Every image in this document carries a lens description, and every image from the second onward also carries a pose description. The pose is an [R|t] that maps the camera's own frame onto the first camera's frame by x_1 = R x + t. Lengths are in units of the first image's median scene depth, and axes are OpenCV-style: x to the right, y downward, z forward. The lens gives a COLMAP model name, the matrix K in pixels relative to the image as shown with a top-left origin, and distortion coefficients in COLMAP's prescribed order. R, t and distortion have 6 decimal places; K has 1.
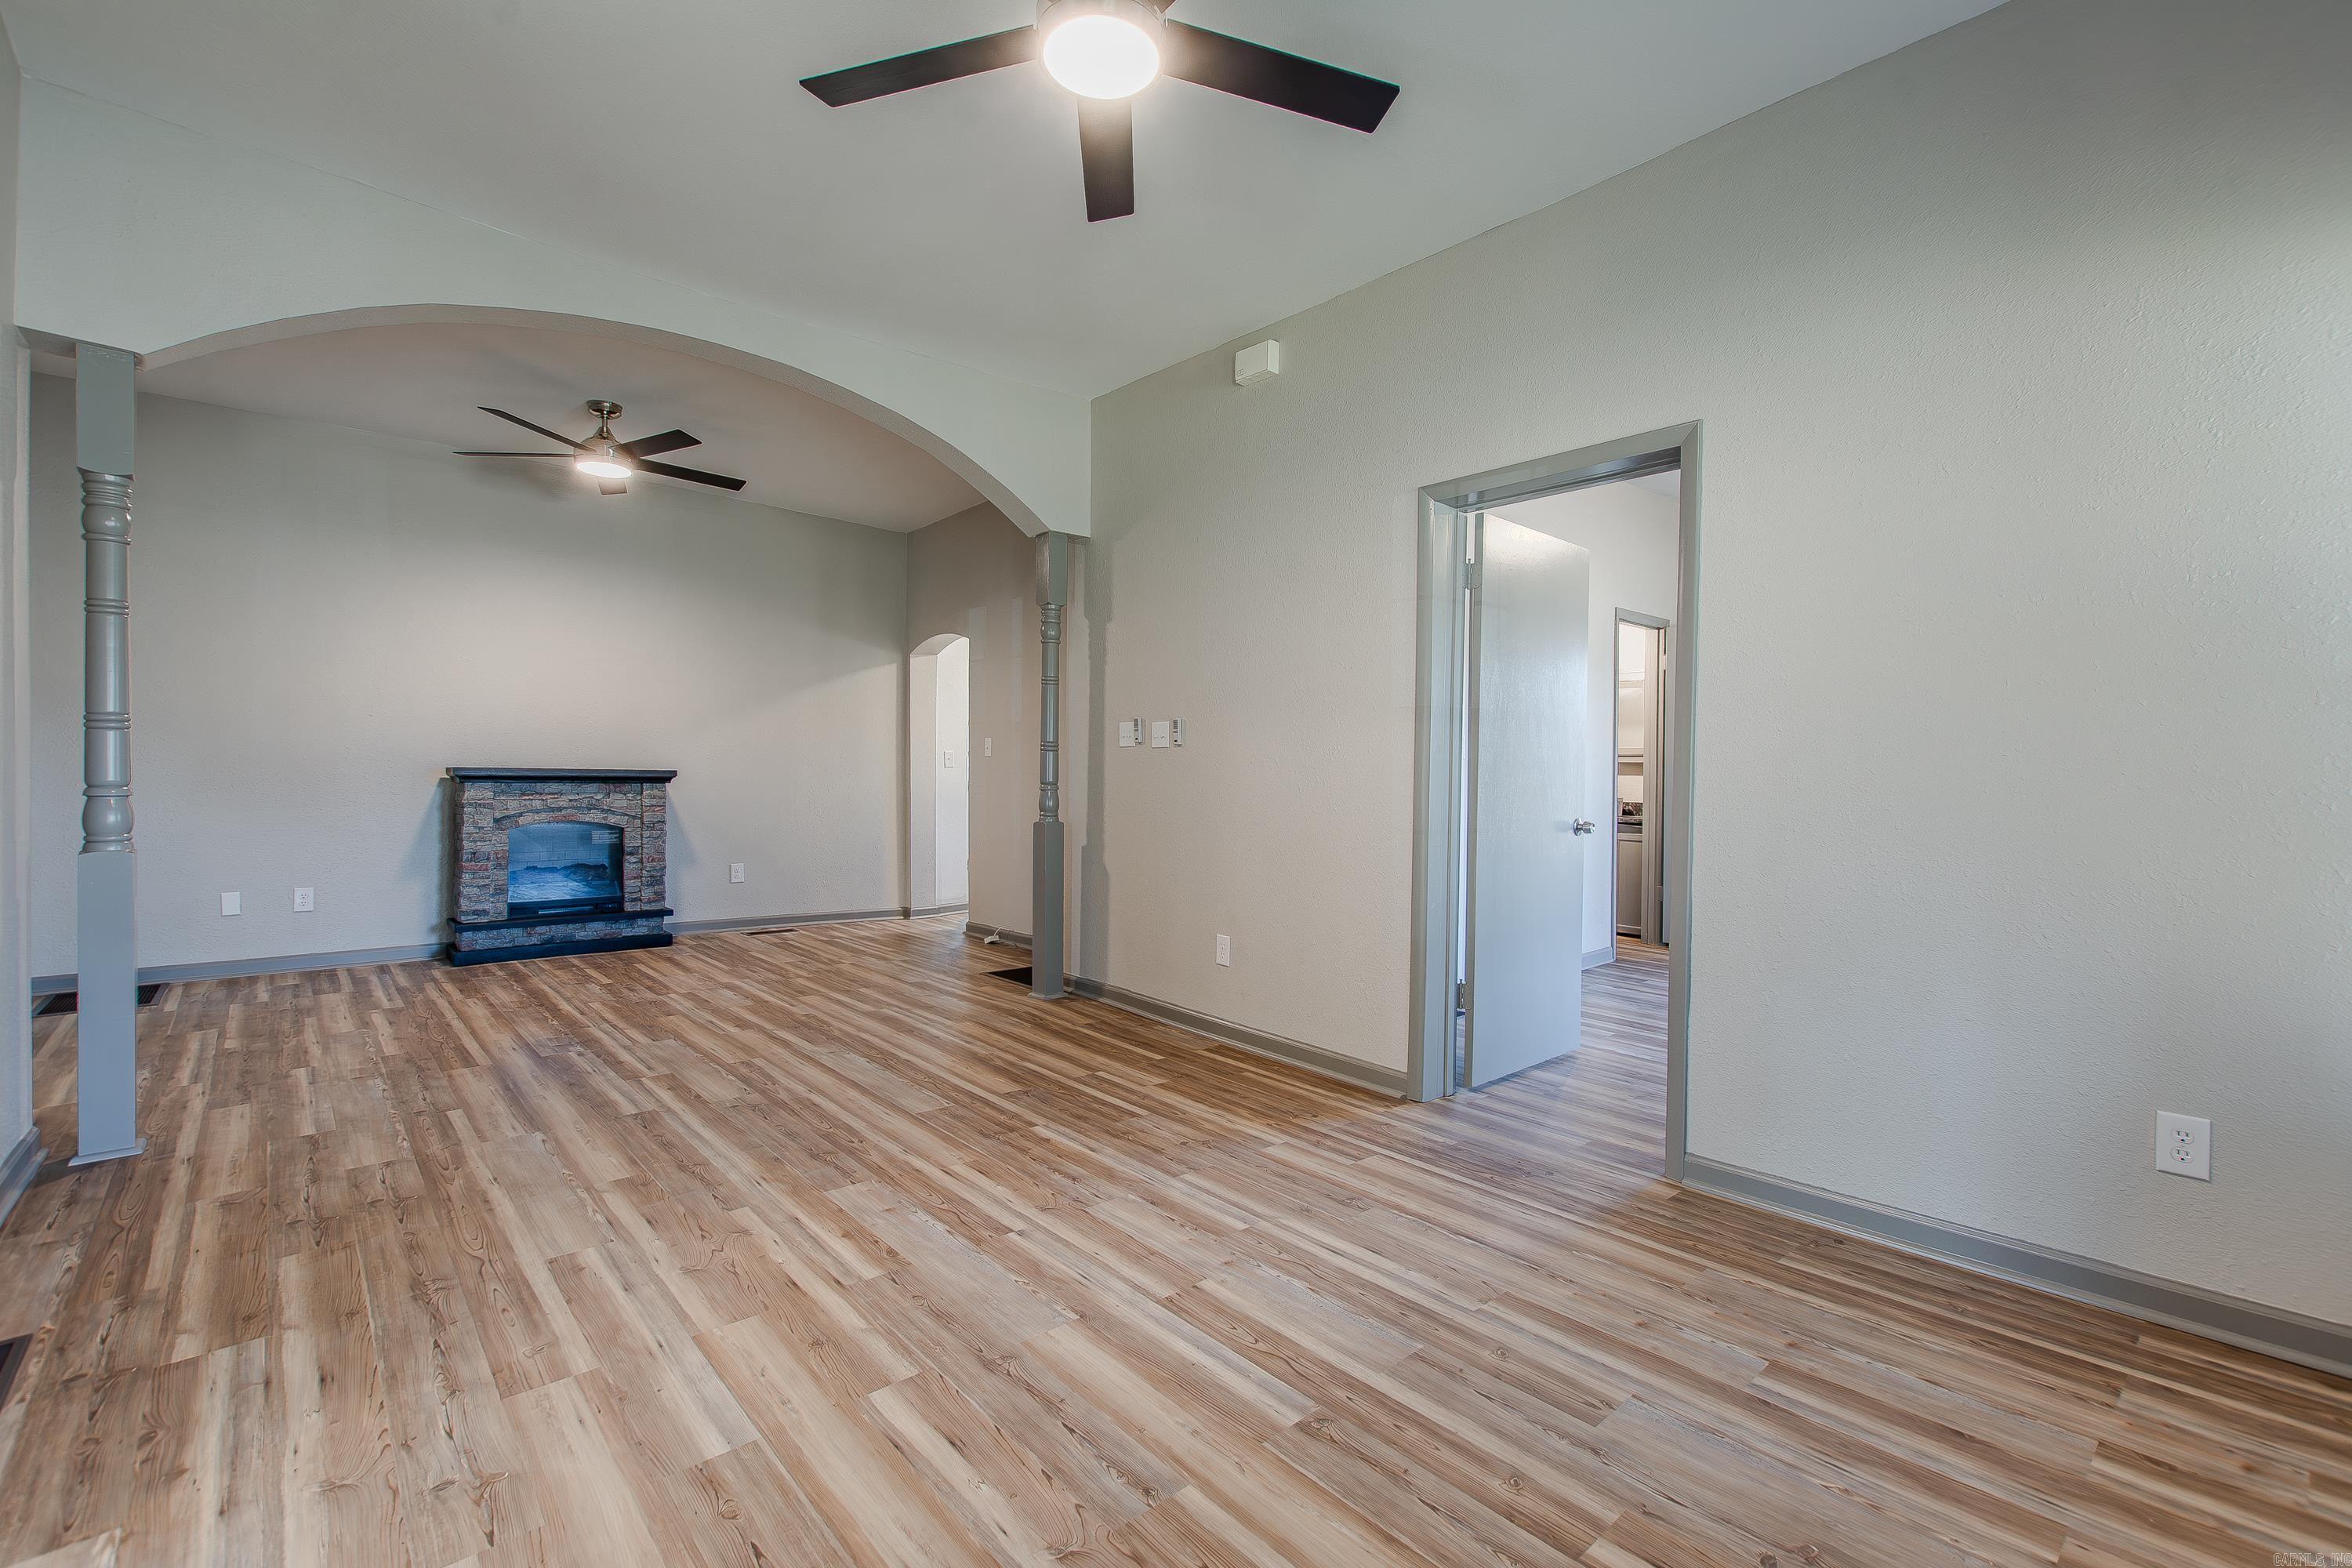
lens RADIAL K [[1008.6, 0, 1199.0], [0, 1008.6, 786.6], [0, 0, 1]] dist [-0.015084, -0.000816]
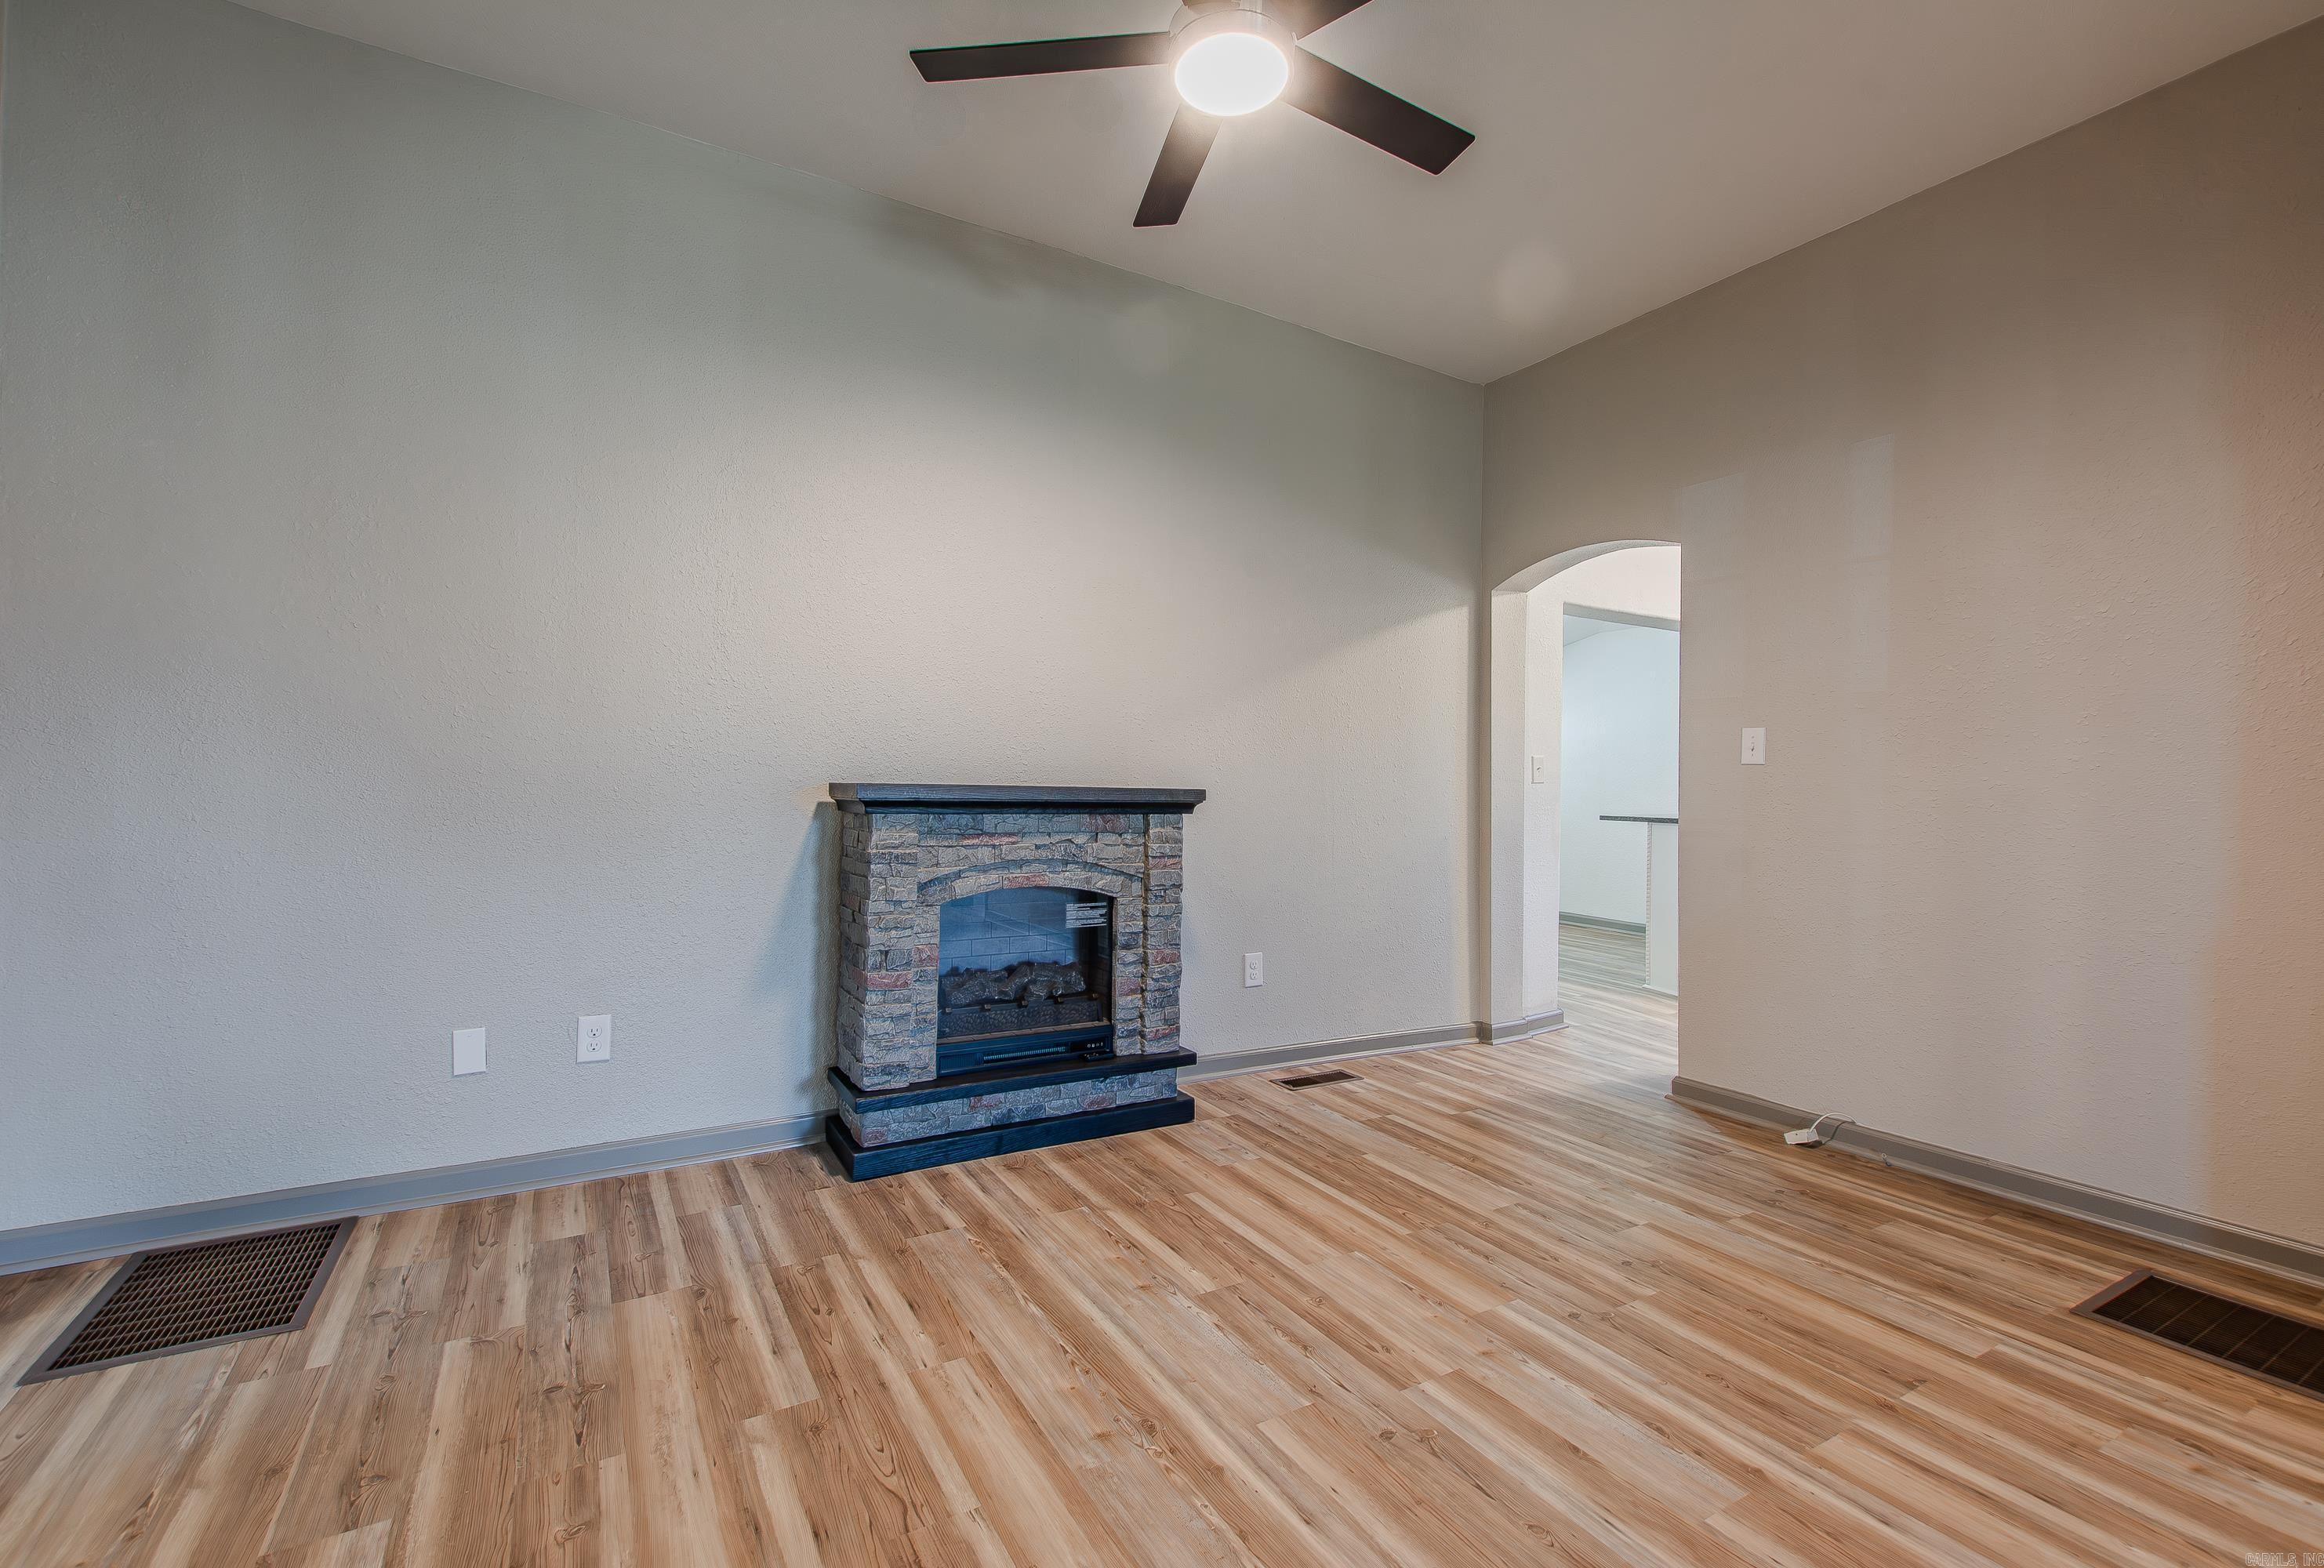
lens RADIAL K [[1029.6, 0, 1137.4], [0, 1029.6, 776.9], [0, 0, 1]] dist [0.001734, 0.000950]
pose [[0.973881, 0.000552, -0.227059, -0.446524], [-0.005314, 0.999779, -0.020363, -0.011992], [0.226997, 0.021038, 0.973668, 0.479059]]
